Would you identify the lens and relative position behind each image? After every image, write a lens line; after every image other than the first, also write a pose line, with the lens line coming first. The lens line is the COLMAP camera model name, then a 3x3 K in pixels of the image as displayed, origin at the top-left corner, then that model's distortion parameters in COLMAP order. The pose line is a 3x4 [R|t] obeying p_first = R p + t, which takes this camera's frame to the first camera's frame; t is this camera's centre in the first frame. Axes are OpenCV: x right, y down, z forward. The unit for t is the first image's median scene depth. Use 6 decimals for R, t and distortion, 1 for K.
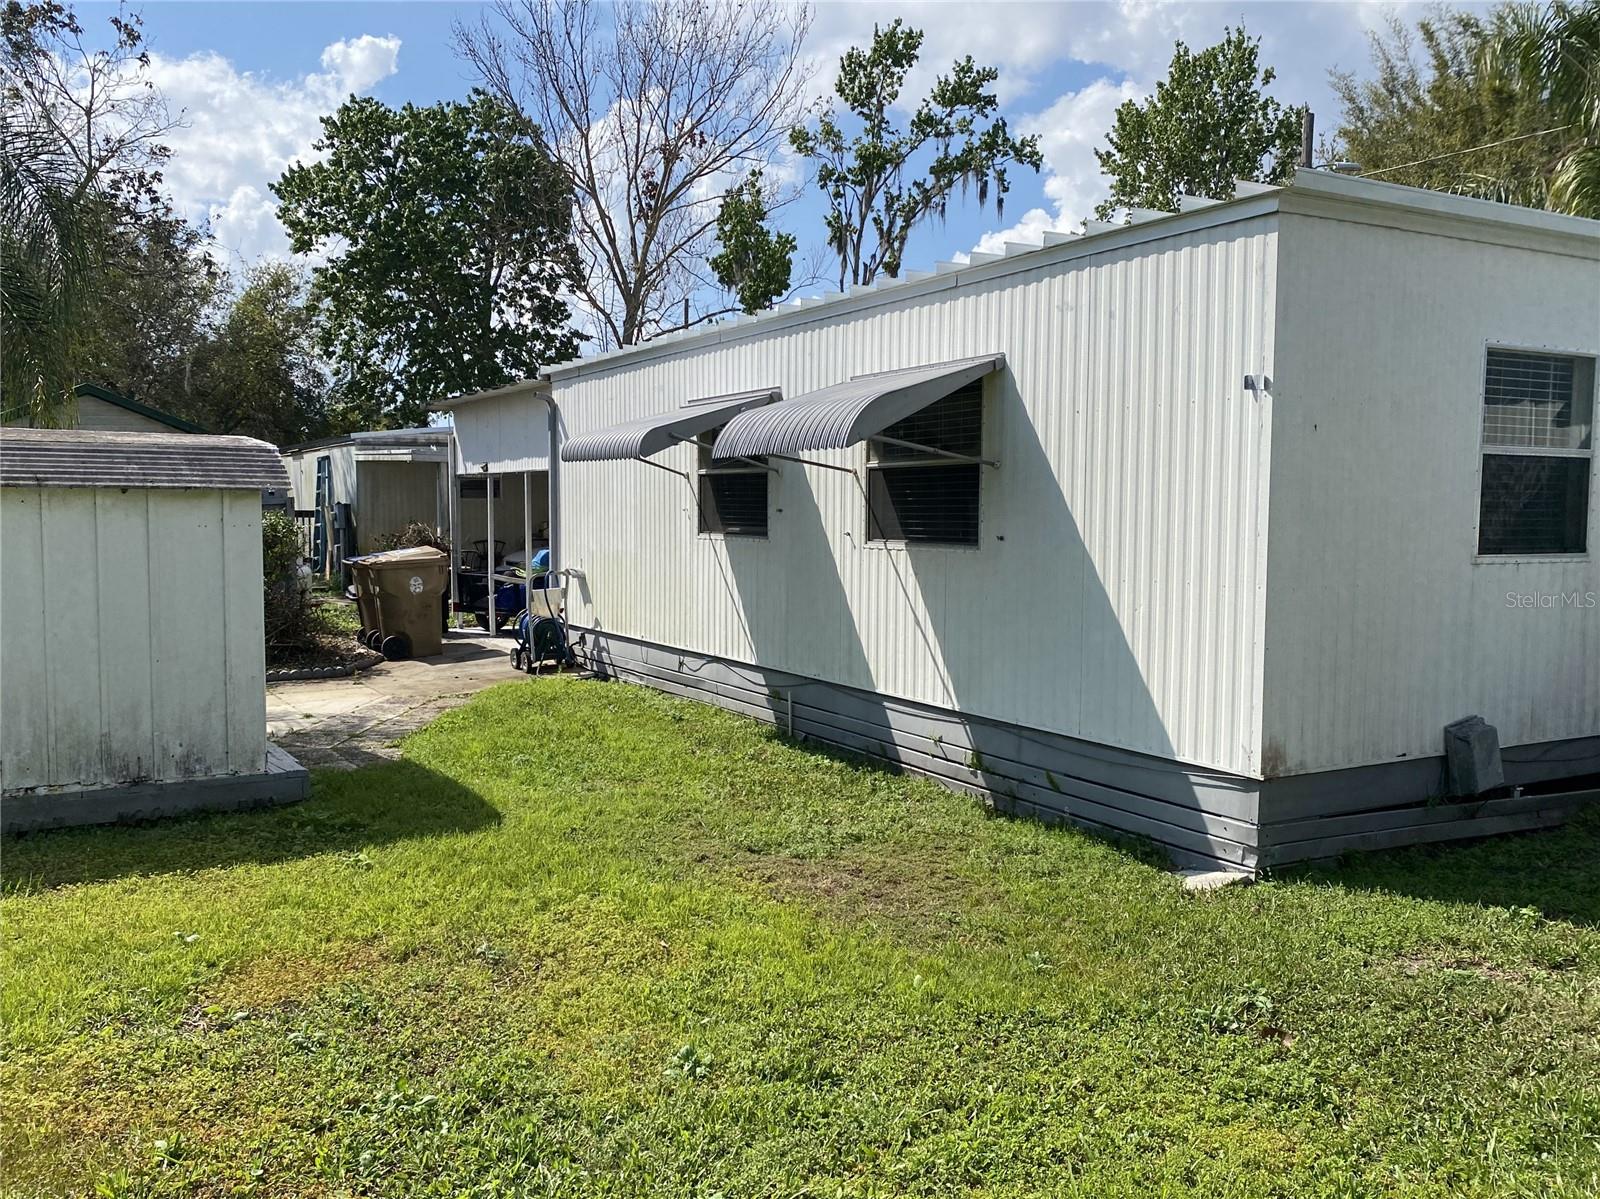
lens RADIAL K [[1376.9, 0, 800.0], [0, 1376.9, 599.5], [0, 0, 1]] dist [-0.014343, 0.002784]
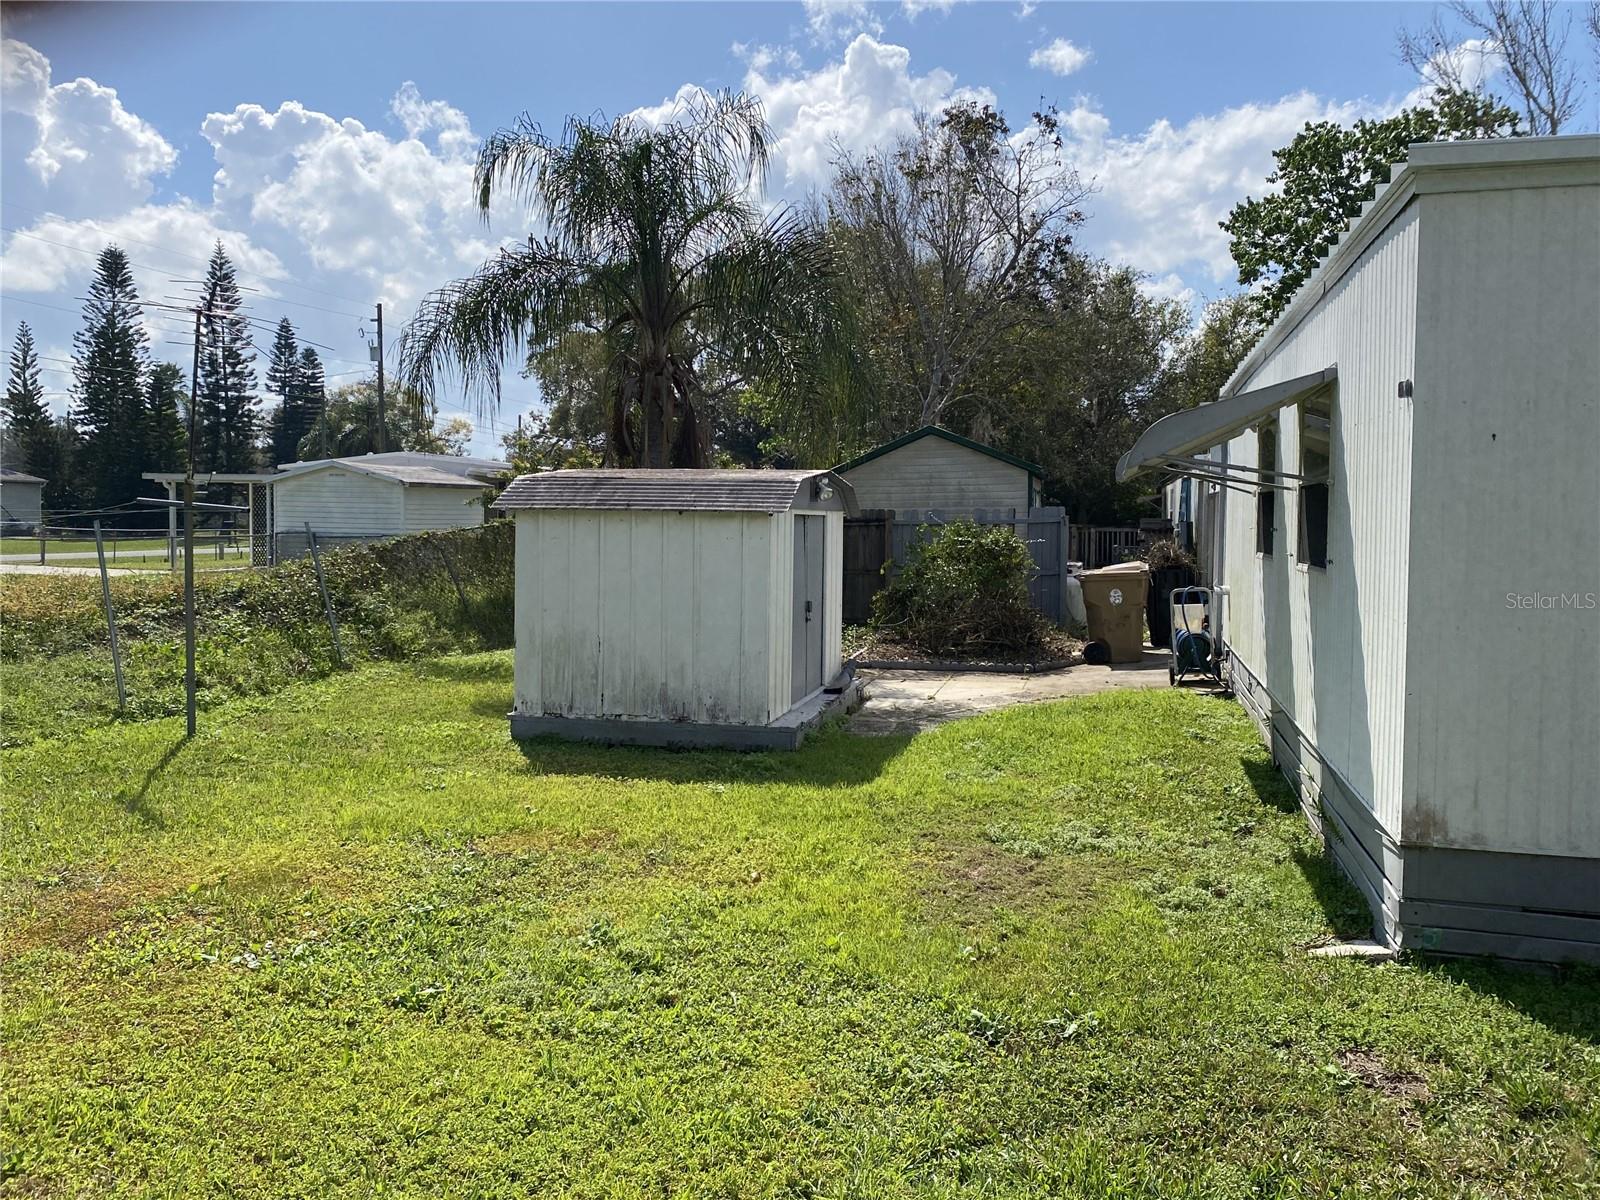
lens RADIAL K [[1376.9, 0, 800.0], [0, 1376.9, 600.0], [0, 0, 1]] dist [-0.014343, 0.002784]
pose [[0.687570, 0.043602, -0.724808, 0.342464], [-0.052370, 0.998574, 0.010392, -0.005977], [0.724227, 0.030813, 0.688873, 0.062439]]
